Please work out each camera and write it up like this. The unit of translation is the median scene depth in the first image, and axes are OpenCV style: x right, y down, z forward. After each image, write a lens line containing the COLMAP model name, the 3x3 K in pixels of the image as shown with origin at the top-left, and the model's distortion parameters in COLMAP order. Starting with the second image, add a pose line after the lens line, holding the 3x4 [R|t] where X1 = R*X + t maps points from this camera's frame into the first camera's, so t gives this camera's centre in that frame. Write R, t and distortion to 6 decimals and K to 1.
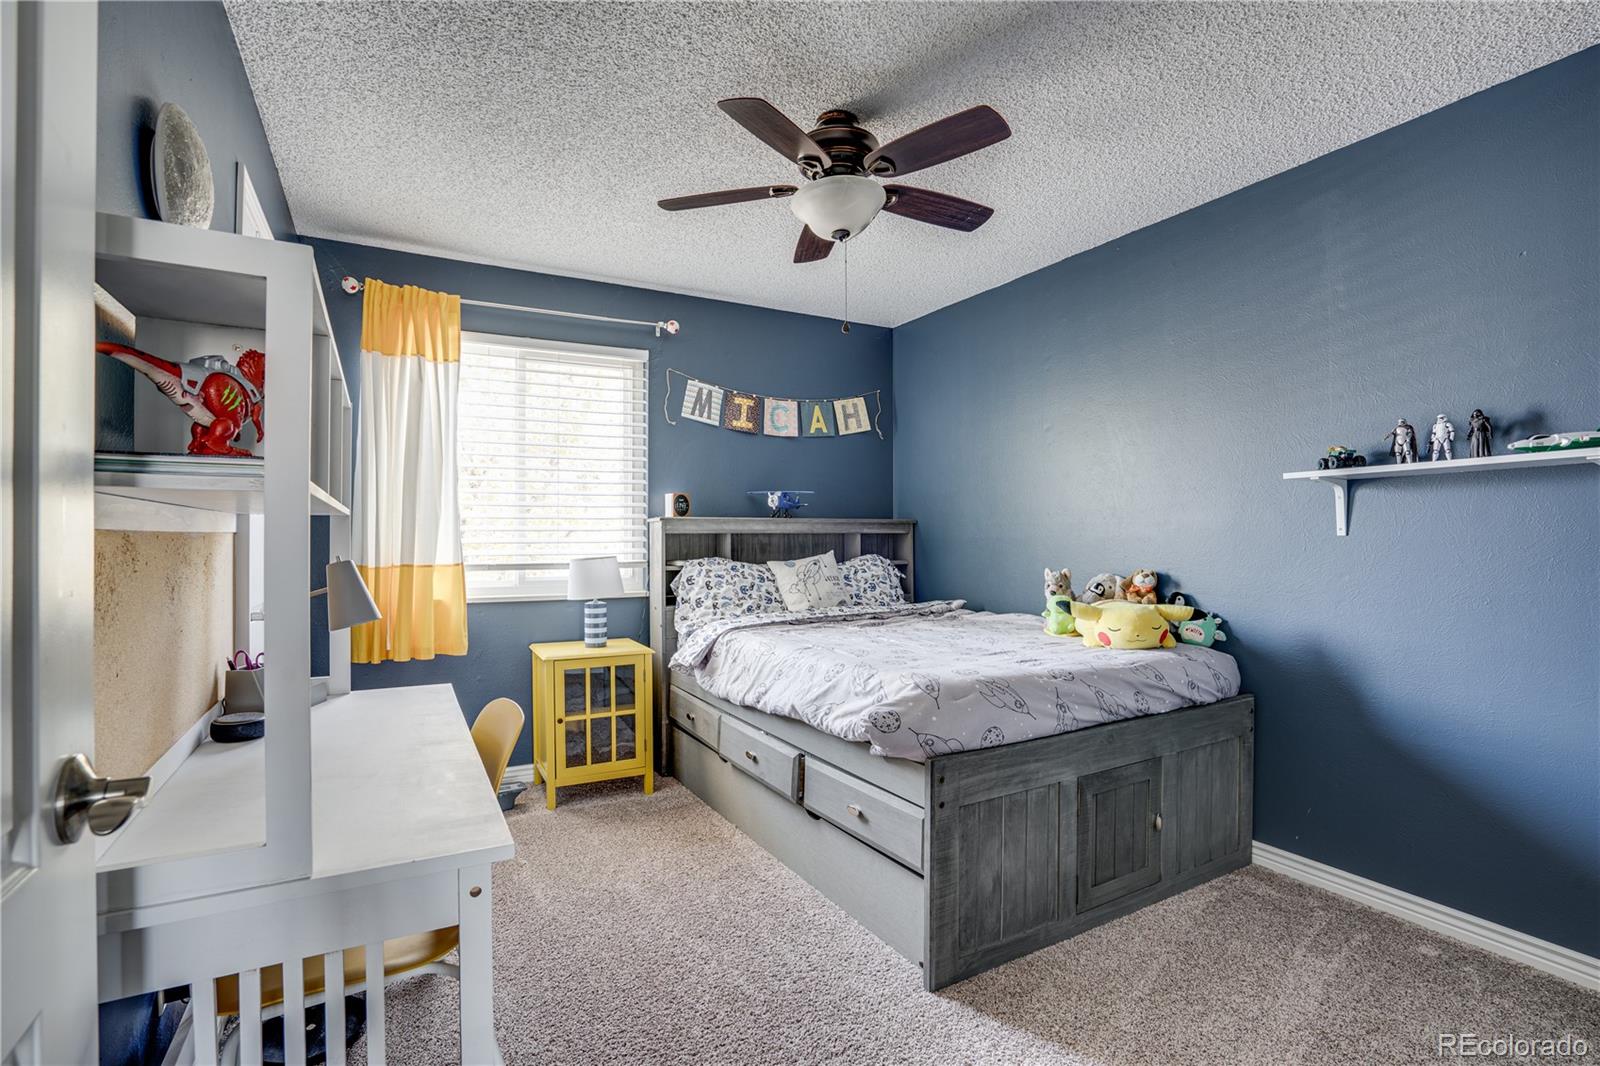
lens RADIAL K [[752.4, 0, 802.9], [0, 752.4, 532.5], [0, 0, 1]] dist [-0.034792, 0.001876]
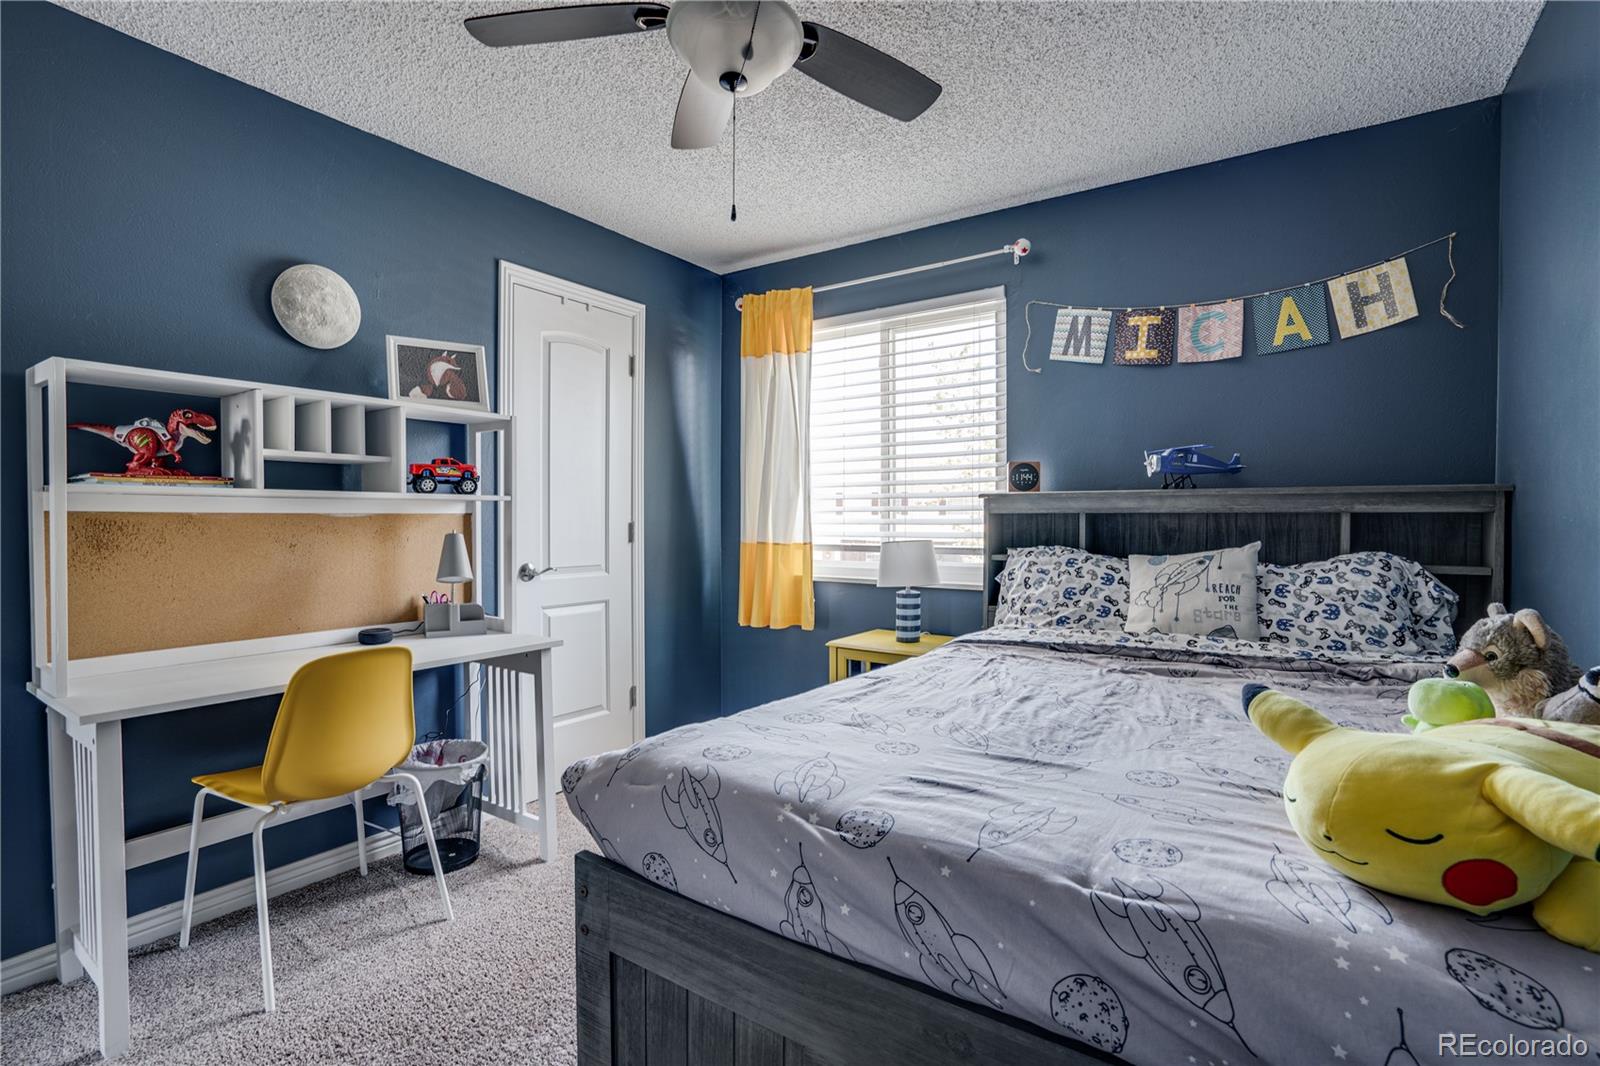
lens RADIAL K [[752.4, 0, 806.3], [0, 752.4, 534.3], [0, 0, 1]] dist [-0.034792, 0.001876]
pose [[0.446263, 0.020455, -0.894668, 0.412831], [0.001307, 0.999723, 0.023509, 0.003948], [0.894901, -0.011660, 0.446112, 0.441512]]
